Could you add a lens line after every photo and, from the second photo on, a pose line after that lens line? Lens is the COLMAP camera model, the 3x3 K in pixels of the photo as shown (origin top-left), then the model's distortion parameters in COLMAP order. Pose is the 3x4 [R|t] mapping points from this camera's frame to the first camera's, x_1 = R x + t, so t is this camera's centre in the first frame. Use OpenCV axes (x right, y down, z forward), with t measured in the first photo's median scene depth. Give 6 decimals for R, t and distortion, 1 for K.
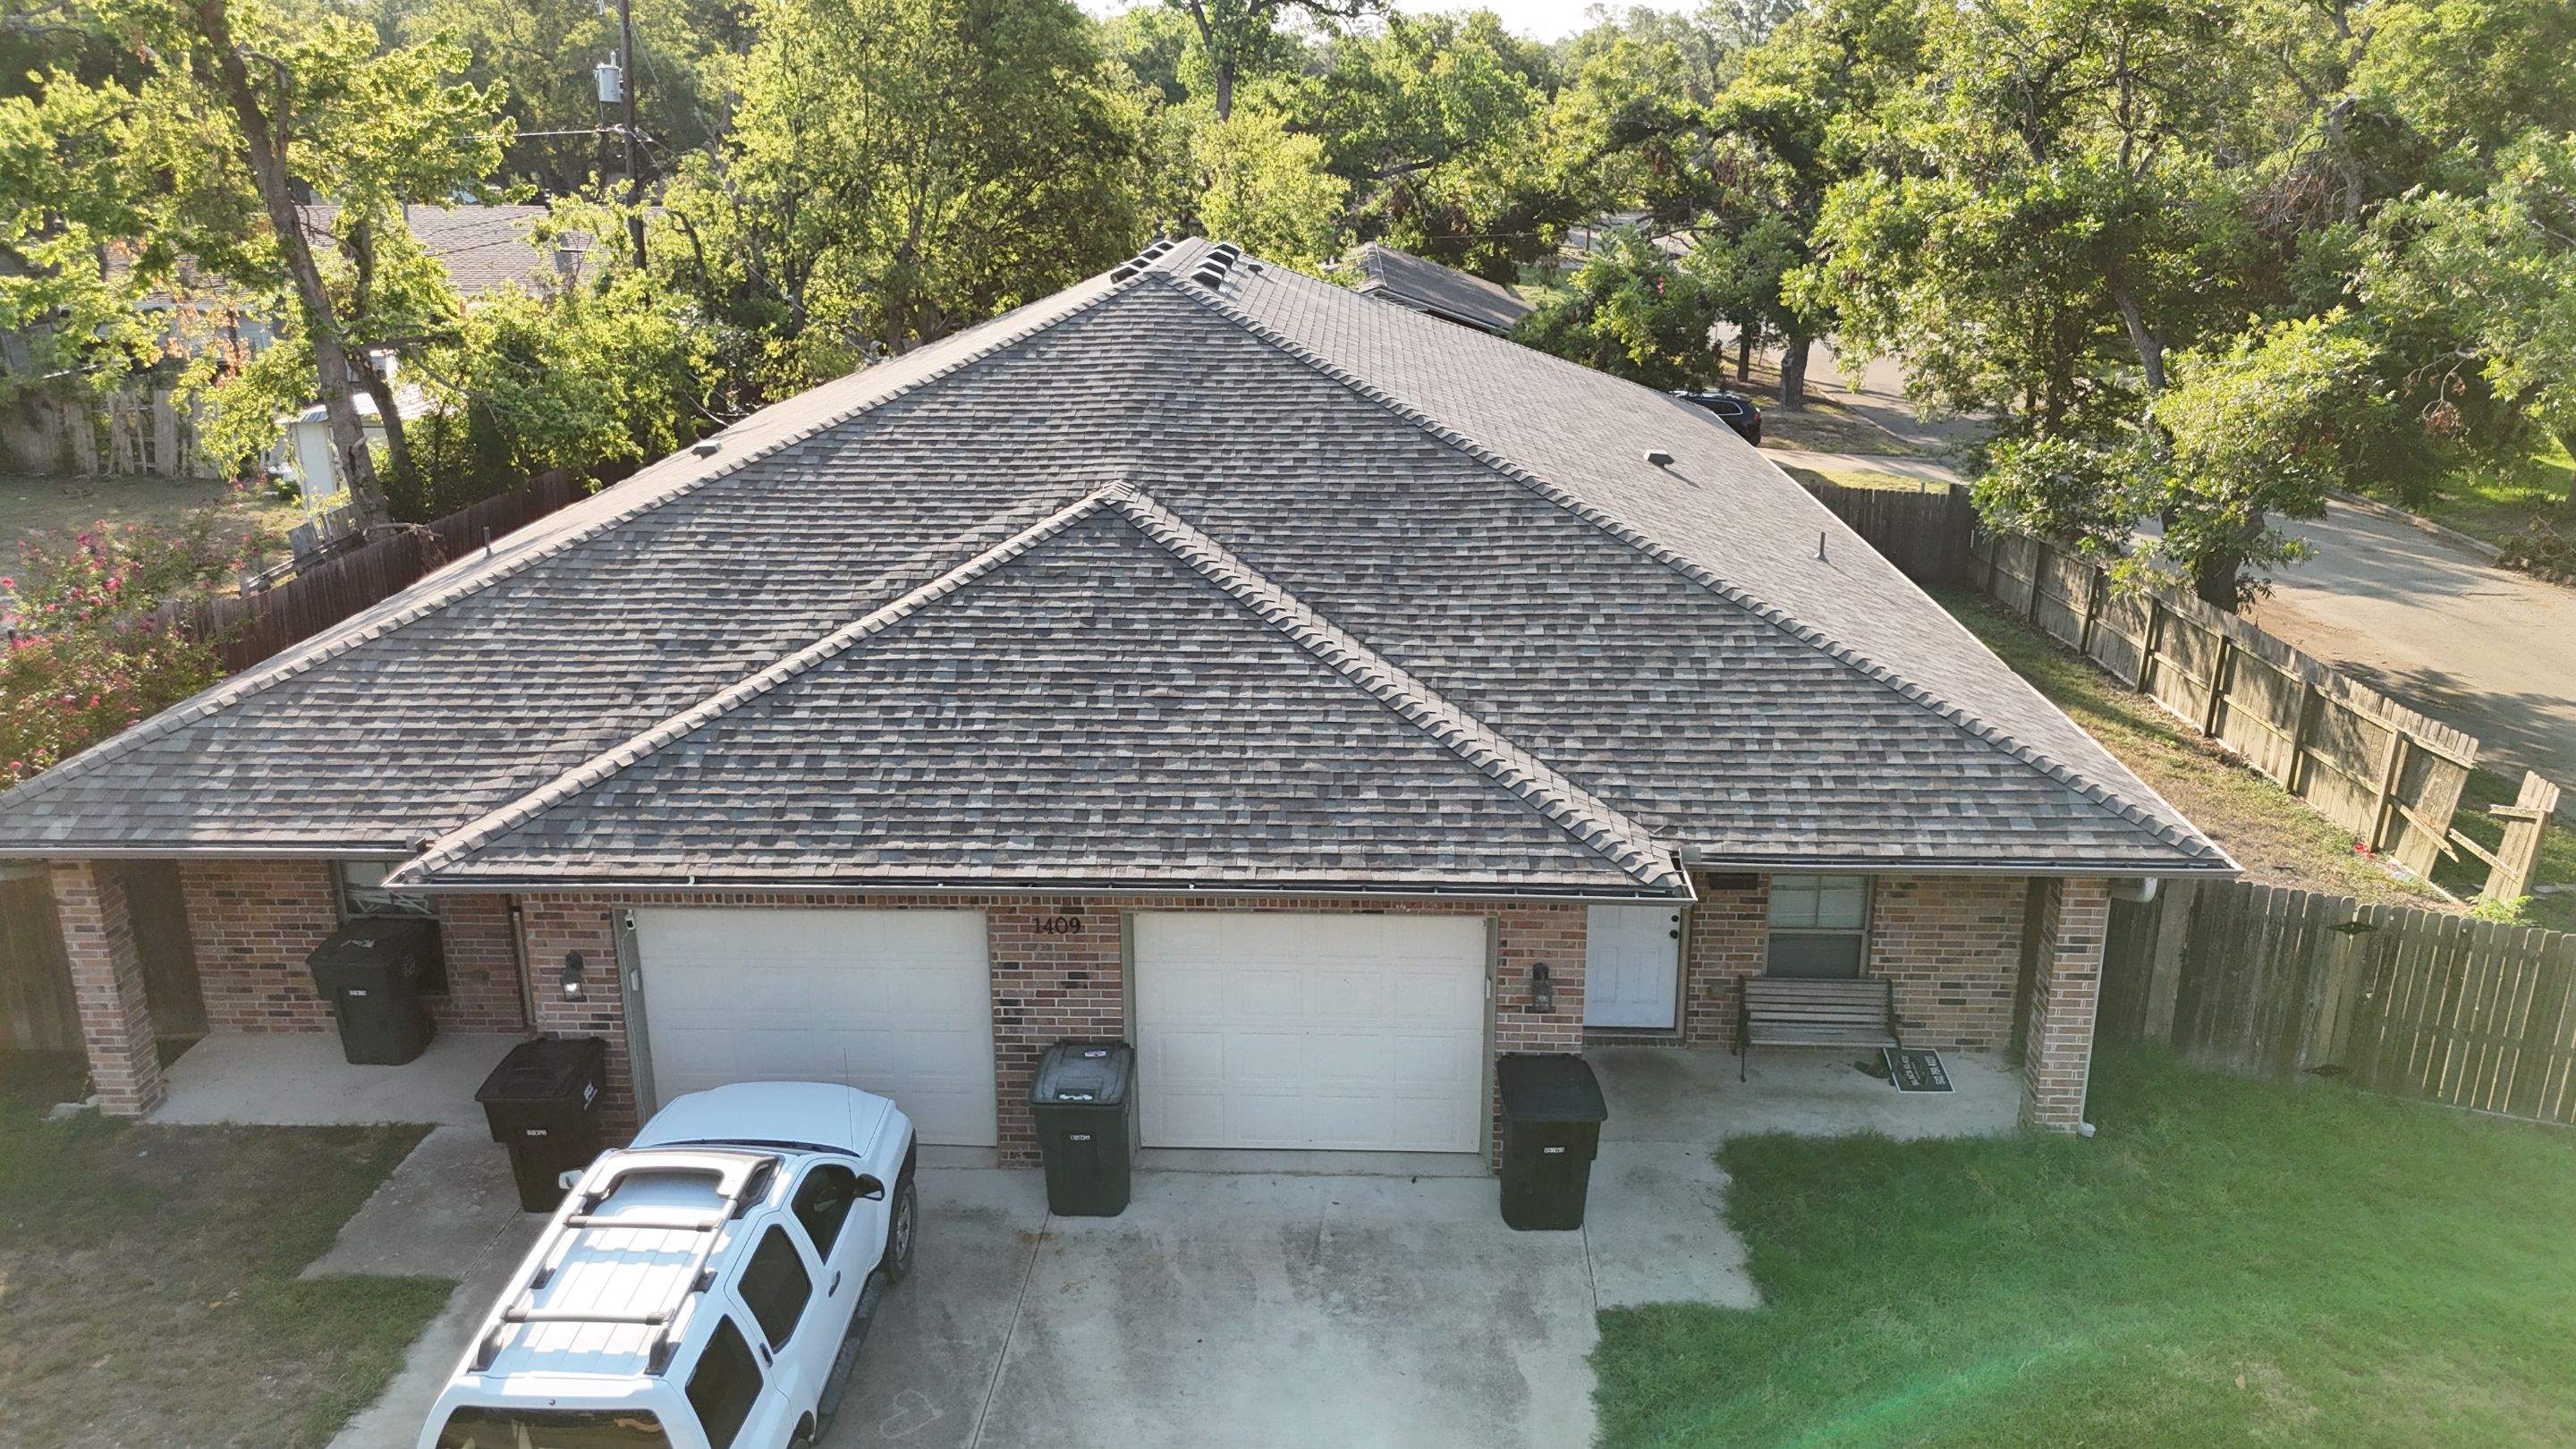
lens RADIAL K [[1892.1, 0, 1291.7], [0, 1892.1, 722.7], [0, 0, 1]] dist [0.185868, -0.558611]
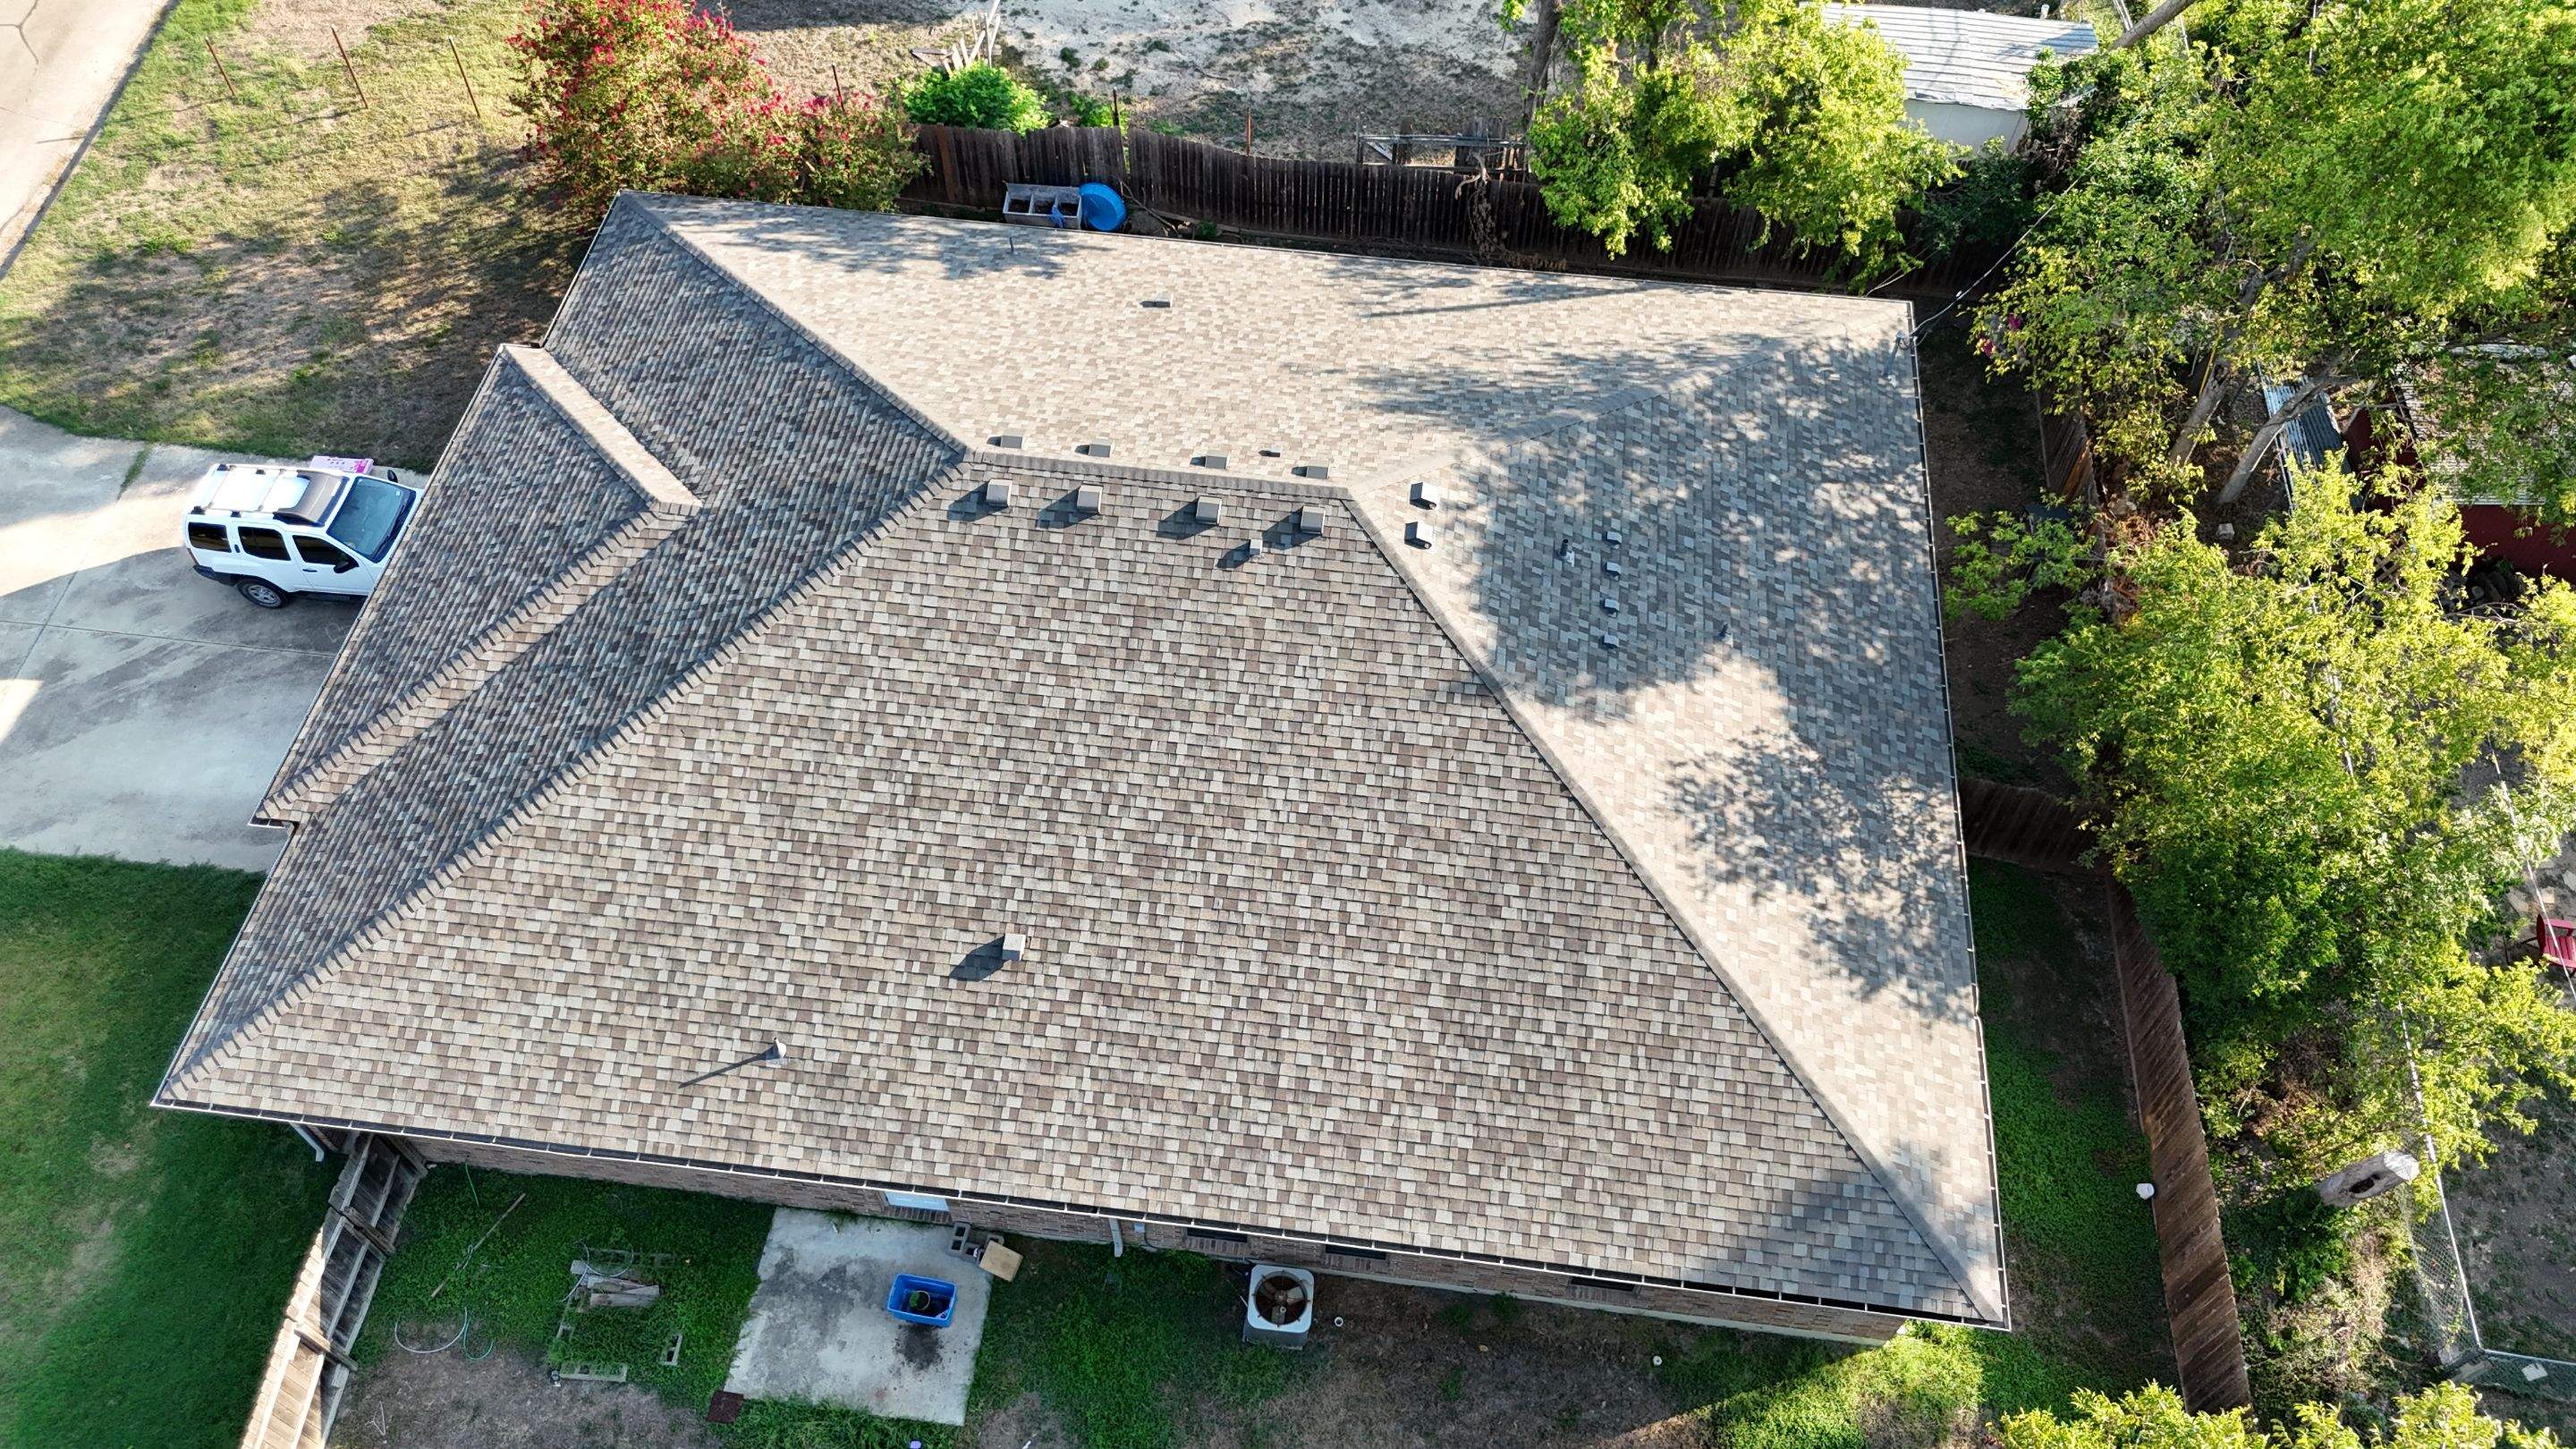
lens RADIAL K [[1892.1, 0, 1291.7], [0, 1892.1, 722.7], [0, 0, 1]] dist [0.185868, -0.558611]
pose [[-0.085382, 0.810232, -0.579857, 1.018654], [-0.310638, 0.531327, 0.788160, -1.587215], [0.946686, 0.247420, 0.206323, 1.375059]]
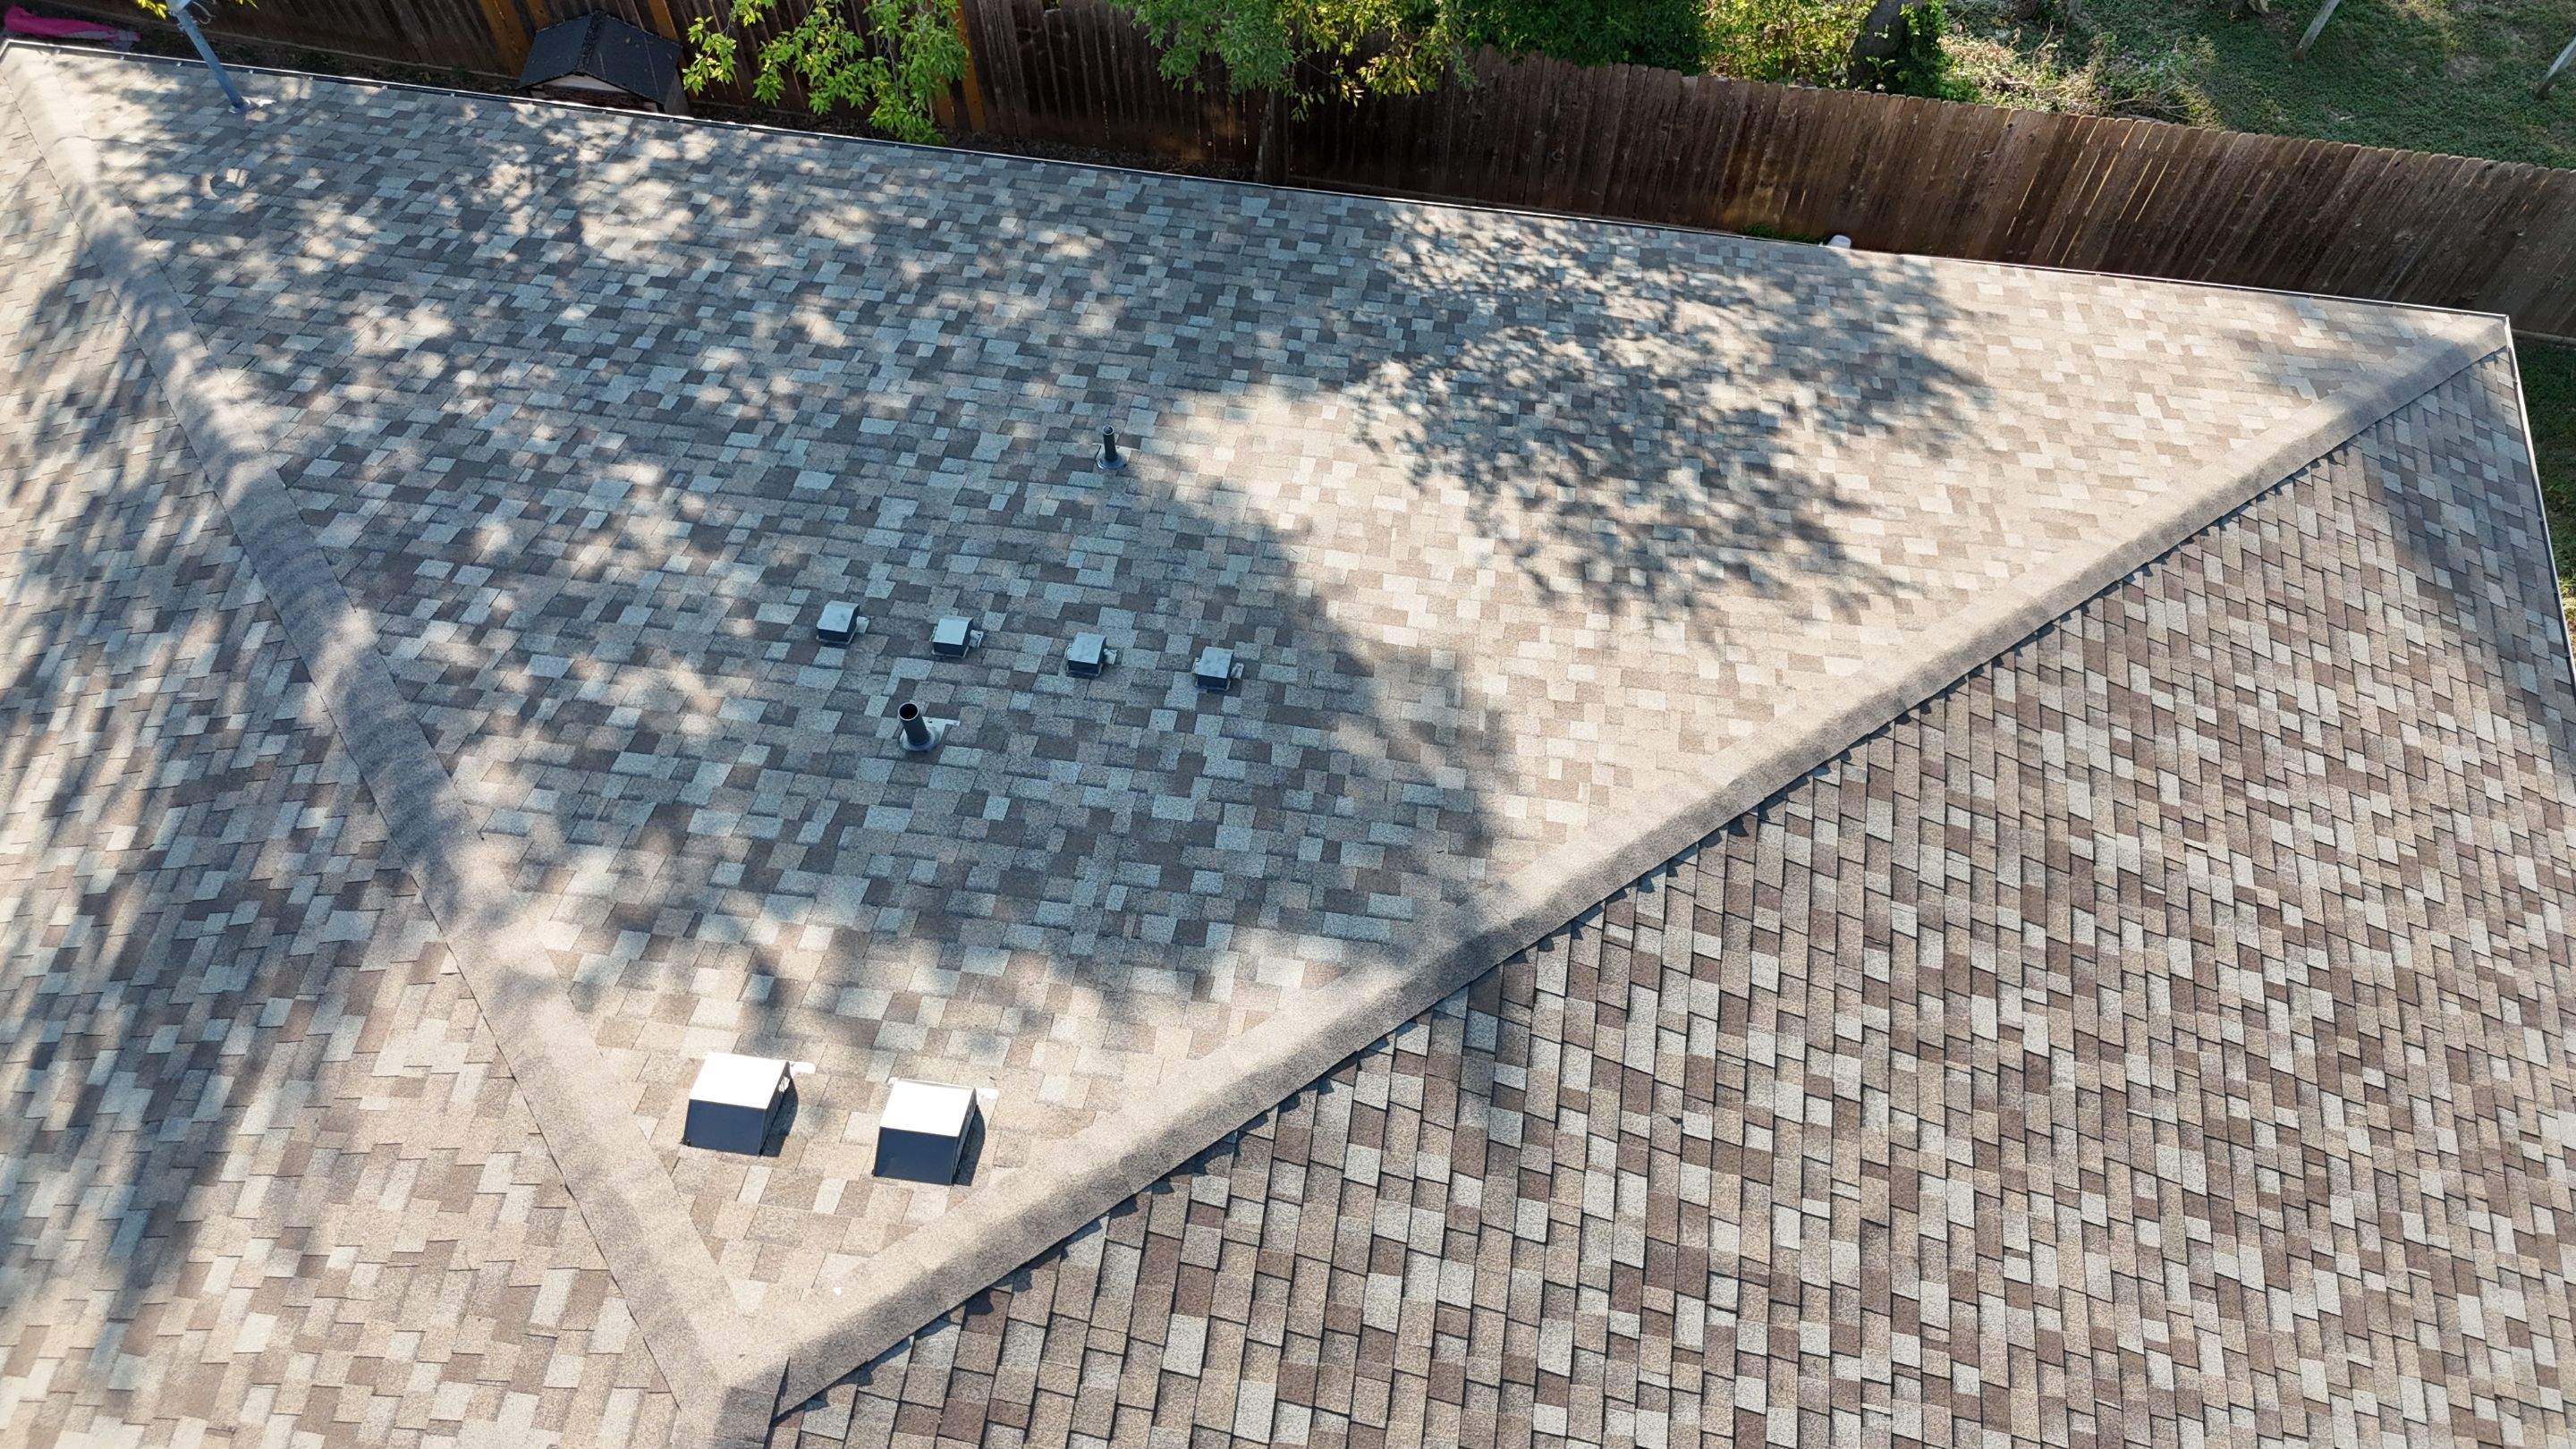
lens RADIAL K [[1910.7, 0, 1292.6], [0, 1910.7, 716.9], [0, 0, 1]] dist [0.062704, -0.056302]
pose [[0.994619, 0.093988, -0.043583, 0.034782], [-0.036912, 0.714560, 0.698600, -0.816786], [0.096803, -0.693232, 0.714184, 1.526365]]
